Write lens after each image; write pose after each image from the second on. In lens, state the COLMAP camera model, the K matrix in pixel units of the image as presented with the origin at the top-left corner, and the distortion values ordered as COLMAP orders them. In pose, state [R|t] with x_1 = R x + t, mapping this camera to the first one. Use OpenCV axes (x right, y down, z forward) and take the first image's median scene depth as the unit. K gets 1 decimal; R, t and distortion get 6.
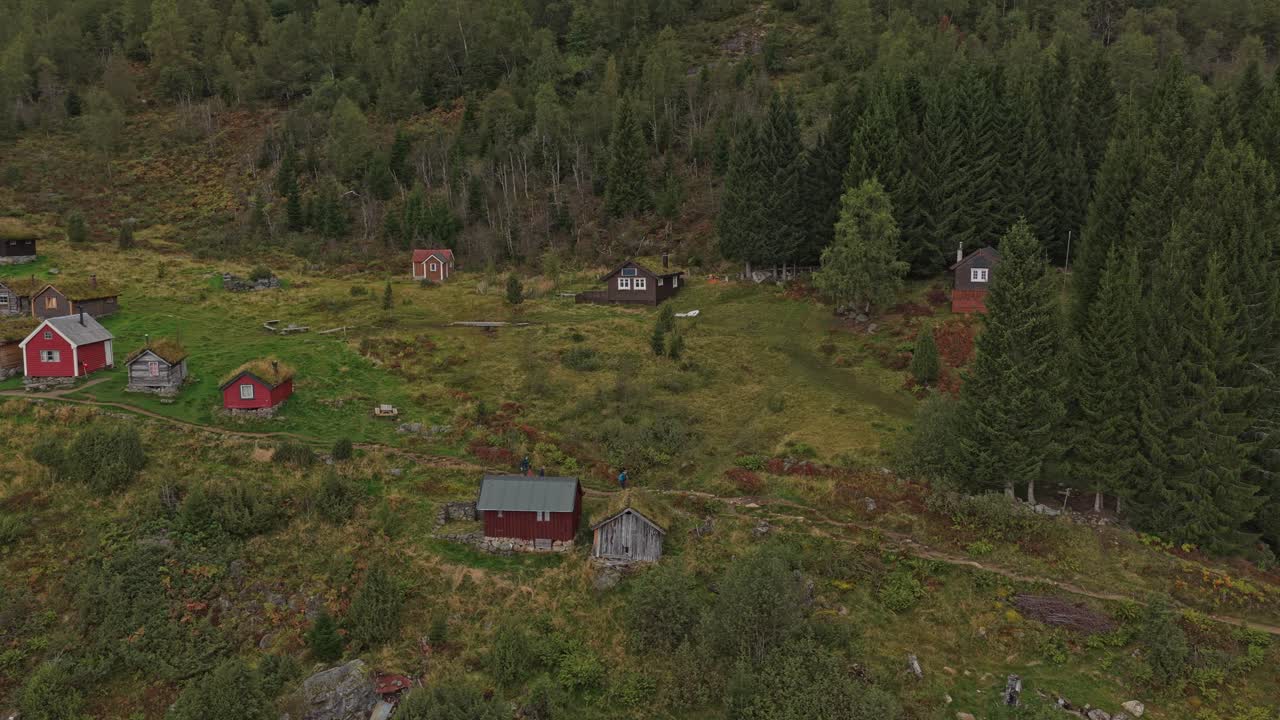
lens RADIAL K [[1097.0, 0, 640.0], [0, 1097.0, 360.0], [0, 0, 1]] dist [-0.018916, 0.055348]
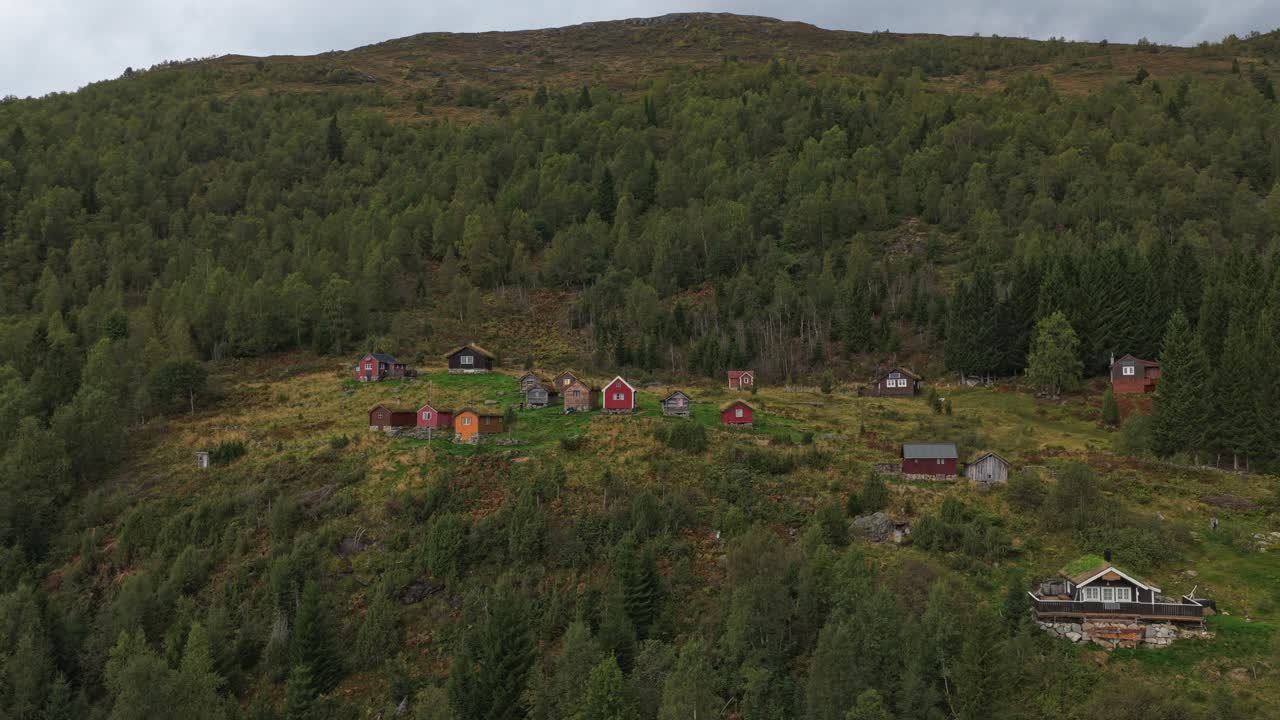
lens RADIAL K [[1097.0, 0, 640.0], [0, 1097.0, 360.0], [0, 0, 1]] dist [-0.018916, 0.055348]
pose [[0.999868, -0.000387, -0.016226, -0.358088], [-0.002919, 0.979132, -0.203204, 0.222596], [0.015966, 0.203225, 0.979002, -0.549371]]
